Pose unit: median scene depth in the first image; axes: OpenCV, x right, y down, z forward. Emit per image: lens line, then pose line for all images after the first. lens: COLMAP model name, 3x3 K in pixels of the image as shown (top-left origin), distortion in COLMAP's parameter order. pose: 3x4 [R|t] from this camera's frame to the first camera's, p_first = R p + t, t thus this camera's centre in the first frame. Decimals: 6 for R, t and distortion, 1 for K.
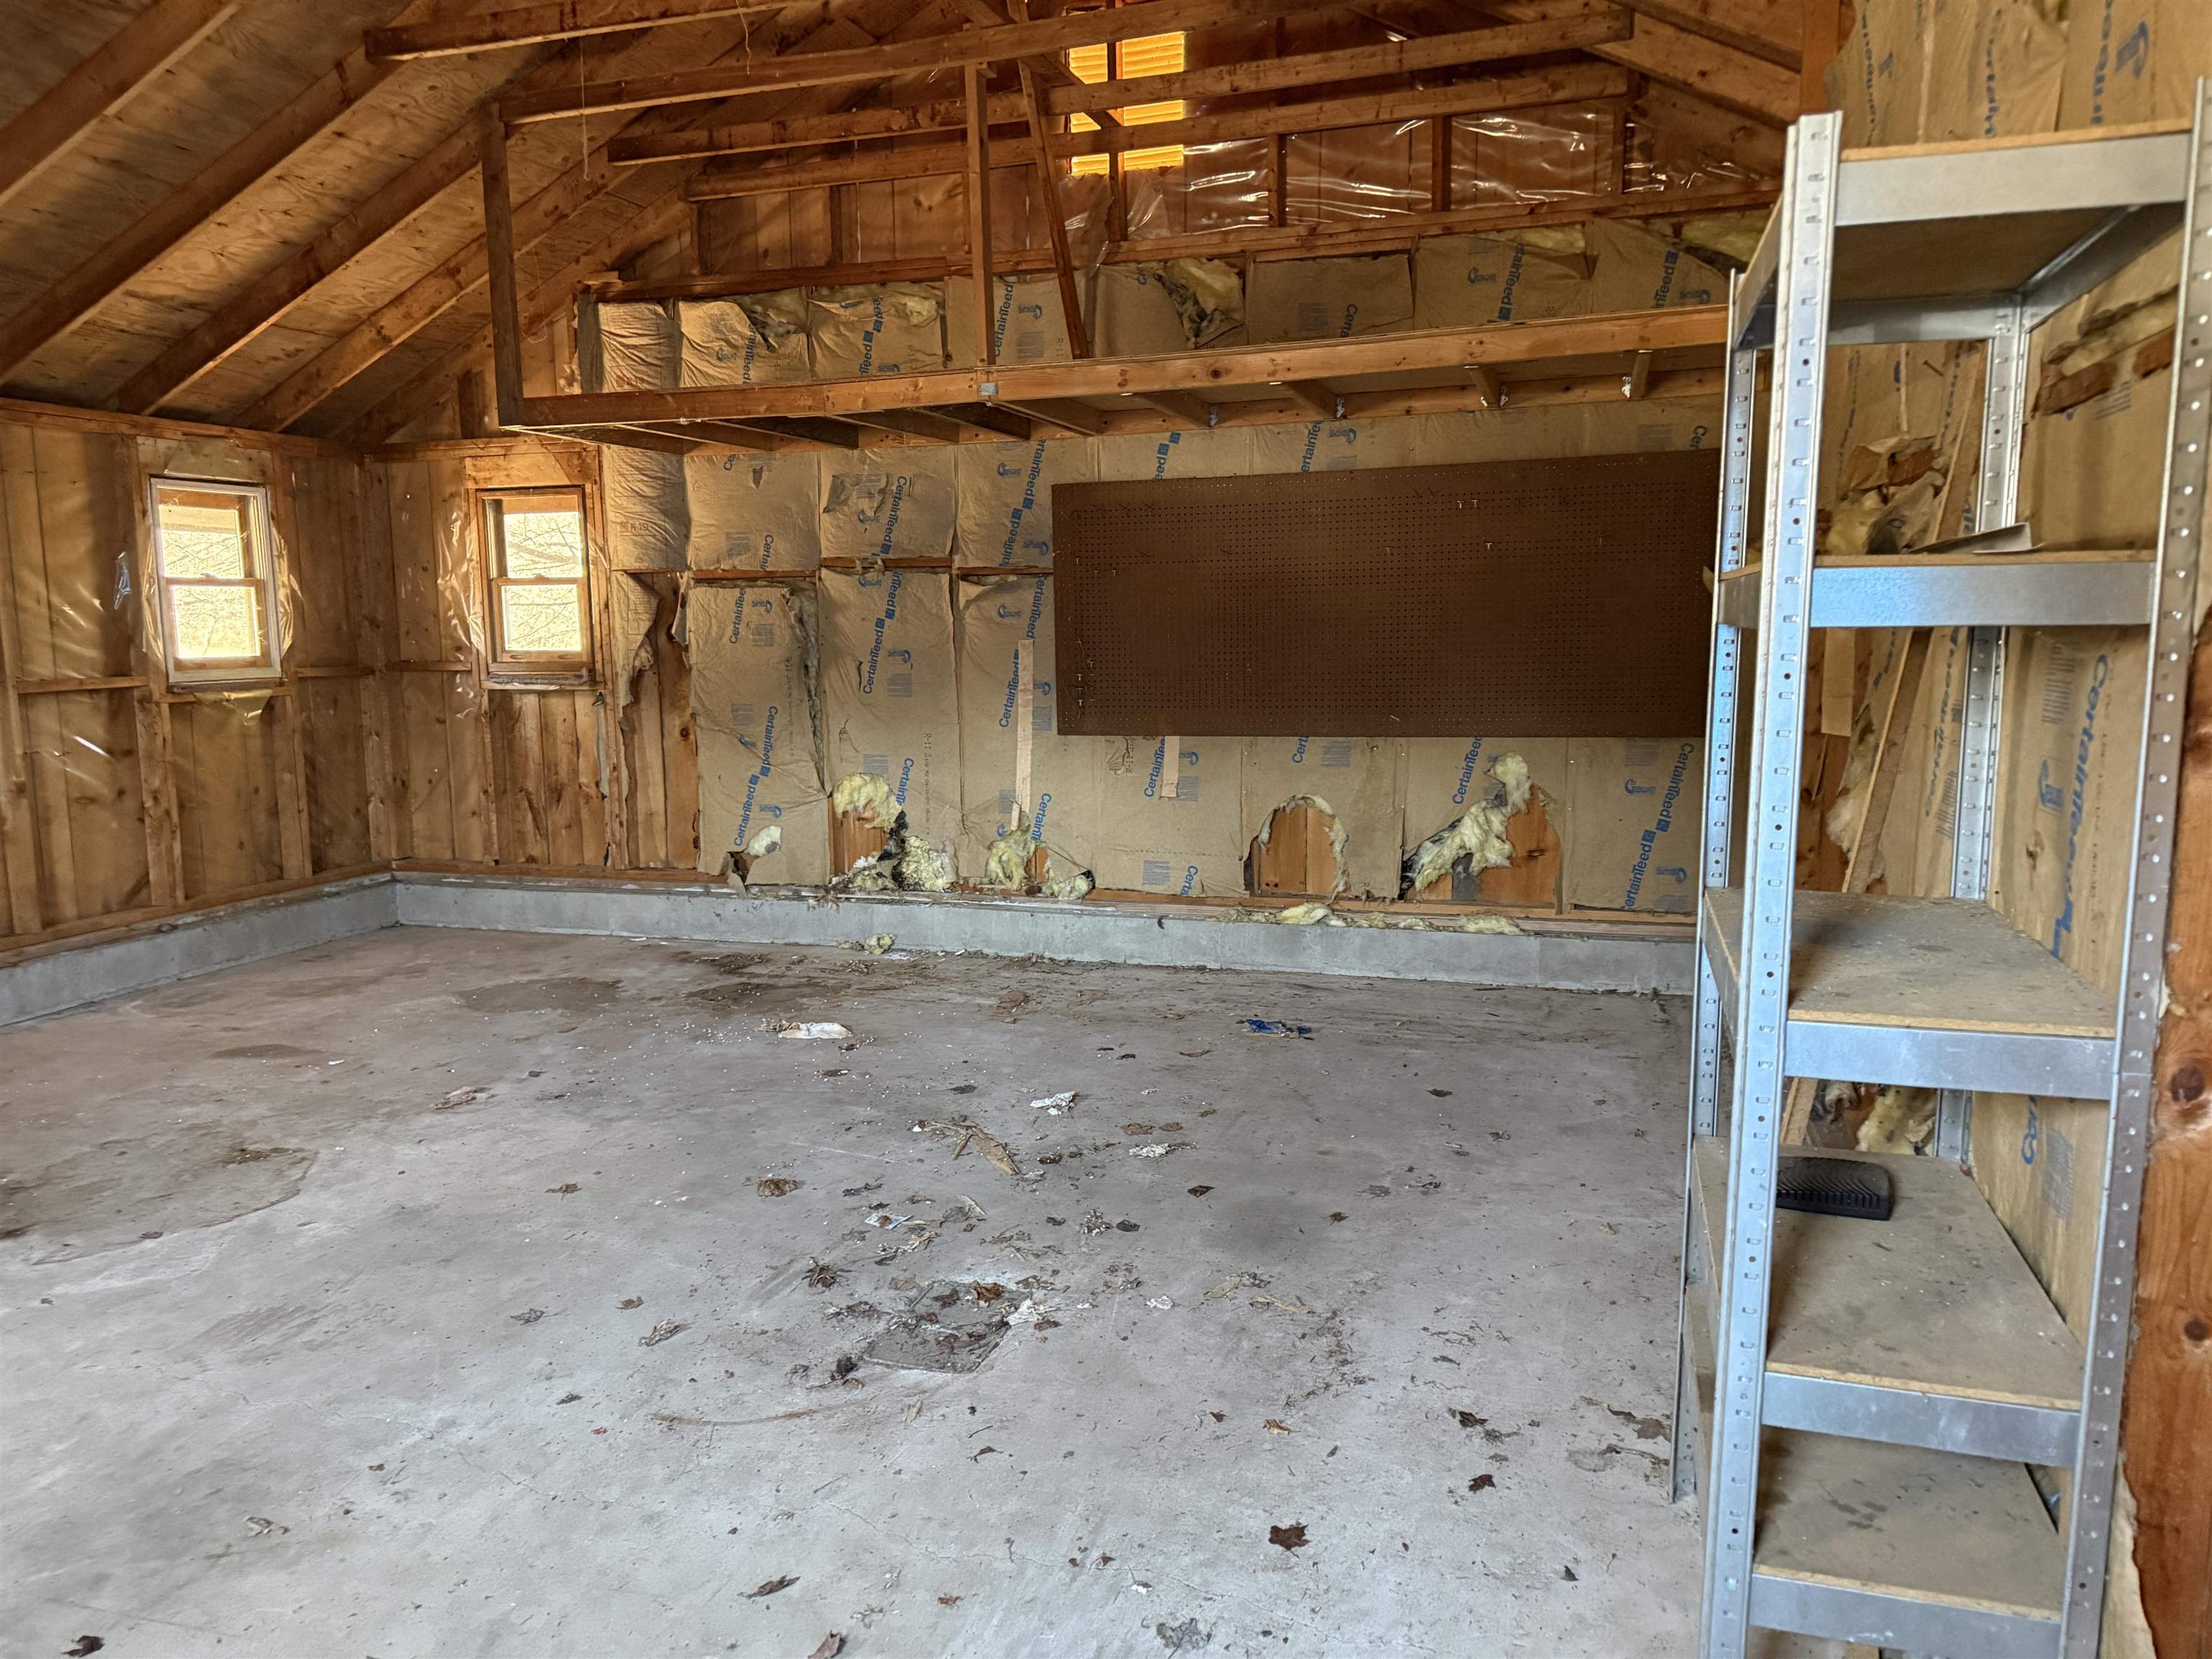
lens RADIAL K [[1559.6, 0, 1114.2], [0, 1559.6, 821.0], [0, 0, 1]] dist [0.034601, -0.034144]
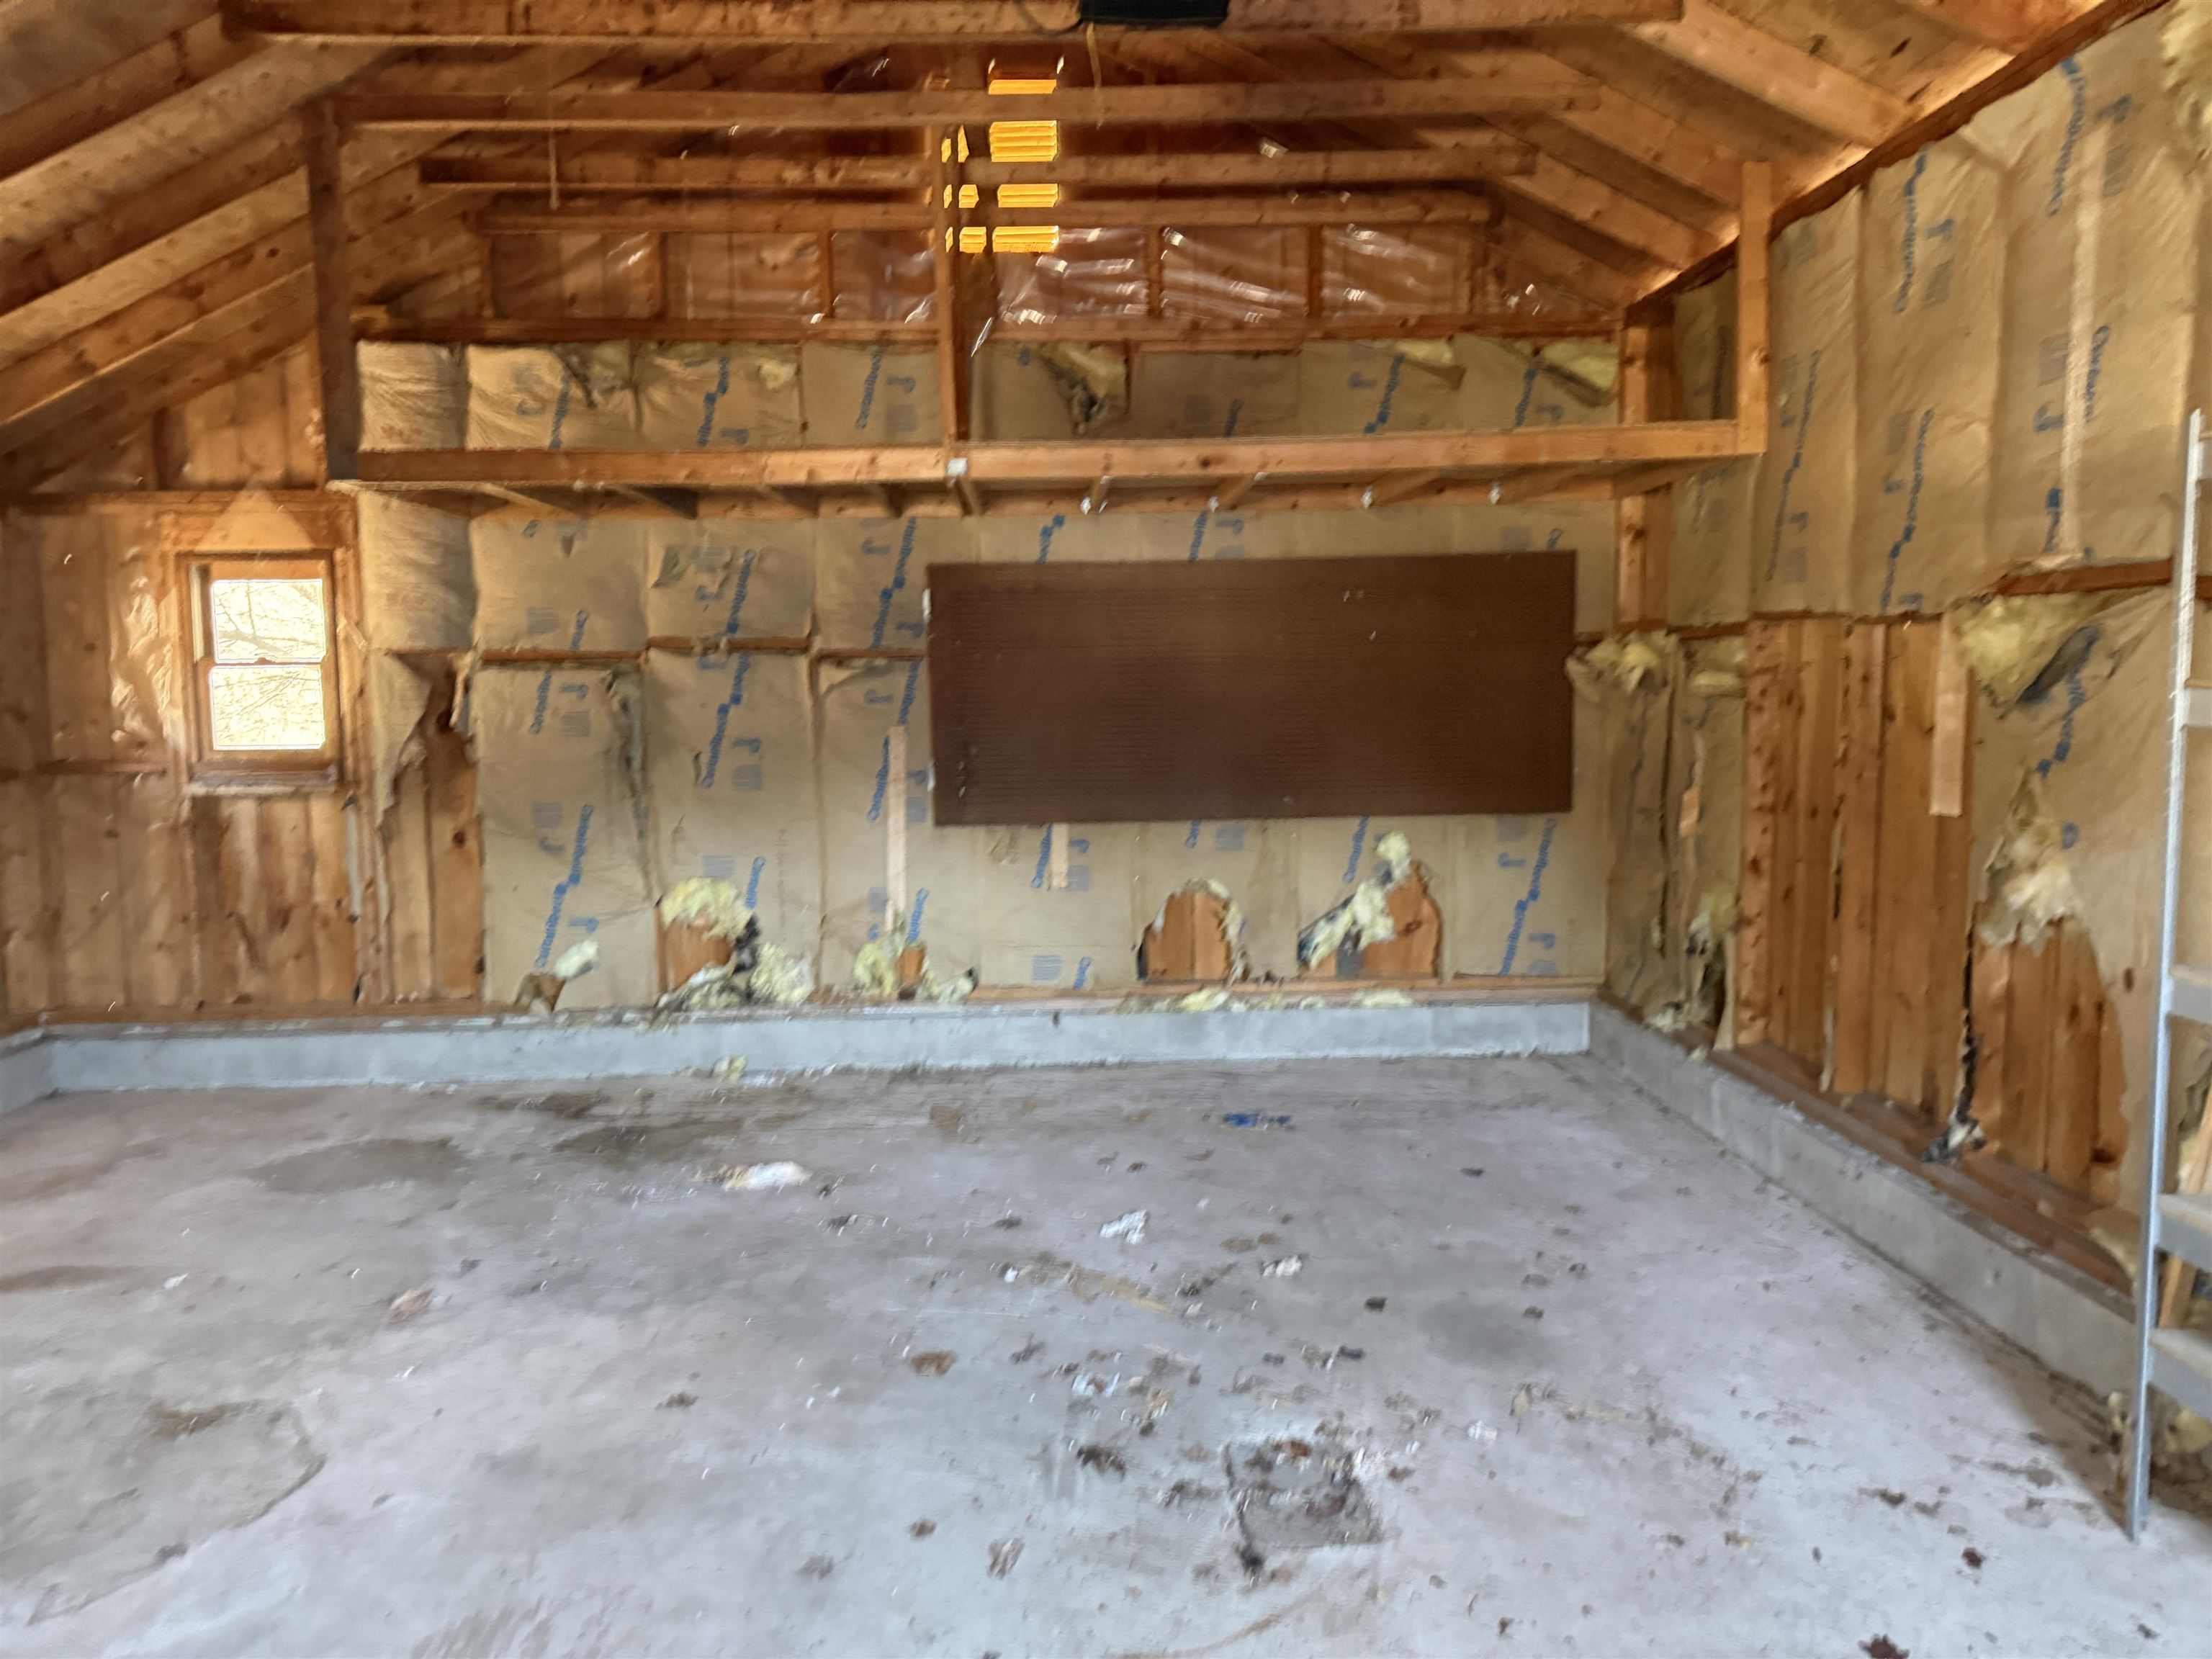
lens RADIAL K [[1559.6, 0, 1117.7], [0, 1559.6, 810.2], [0, 0, 1]] dist [0.034601, -0.034144]
pose [[0.941622, -0.028299, 0.335480, -0.273362], [0.046018, 0.997927, -0.044984, -0.020256], [-0.333512, 0.057796, 0.940973, 0.084140]]
